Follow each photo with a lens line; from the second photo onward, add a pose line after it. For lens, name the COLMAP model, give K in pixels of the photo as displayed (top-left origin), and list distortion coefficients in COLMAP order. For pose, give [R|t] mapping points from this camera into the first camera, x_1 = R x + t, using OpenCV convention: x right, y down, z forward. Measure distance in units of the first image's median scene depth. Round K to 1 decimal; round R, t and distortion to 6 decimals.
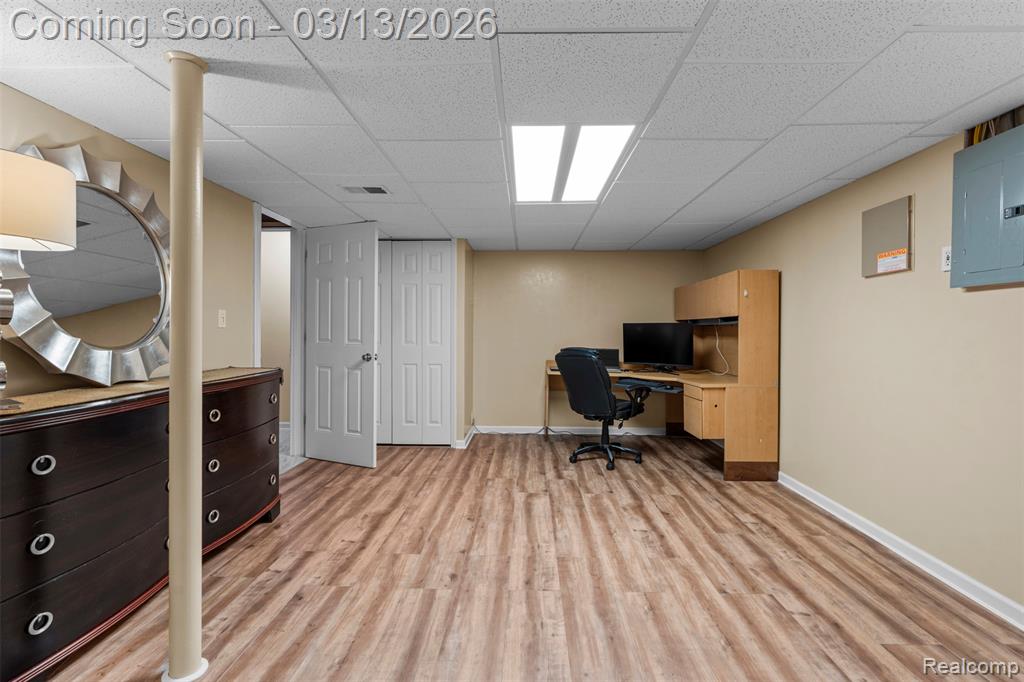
lens RADIAL K [[460.8, 0, 511.0], [0, 460.8, 333.0], [0, 0, 1]] dist [-0.015595, 0.004541]
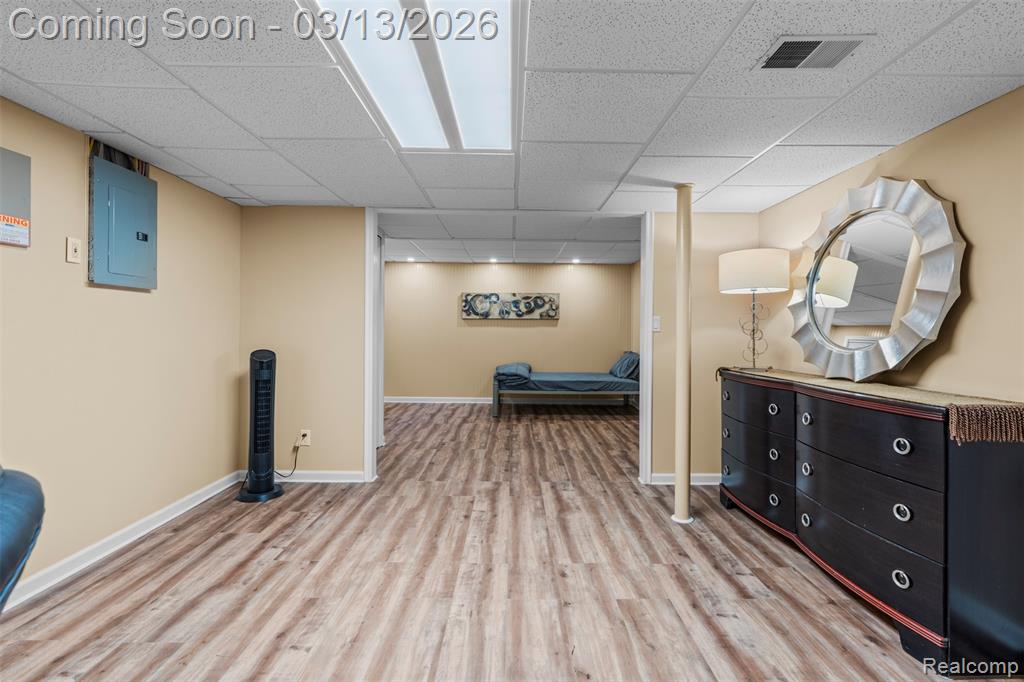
lens RADIAL K [[460.8, 0, 519.0], [0, 460.8, 331.9], [0, 0, 1]] dist [-0.015595, 0.004541]
pose [[-0.998594, -0.014255, -0.051060, 0.027754], [-0.014854, 0.999825, 0.011374, -0.009216], [0.050889, 0.012116, -0.998631, 1.838998]]
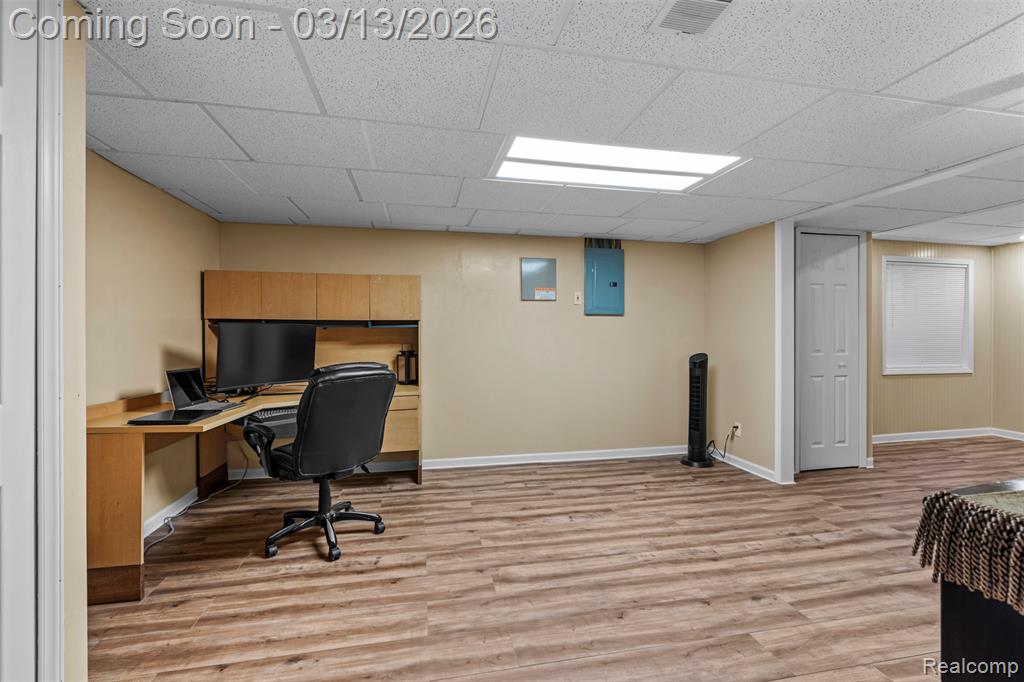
lens RADIAL K [[460.8, 0, 518.3], [0, 460.8, 341.4], [0, 0, 1]] dist [-0.015595, 0.004541]
pose [[-0.244720, -0.018320, 0.969421, -0.834665], [0.004126, 0.999793, 0.019935, -0.014052], [-0.969585, 0.008878, -0.244594, 1.566365]]
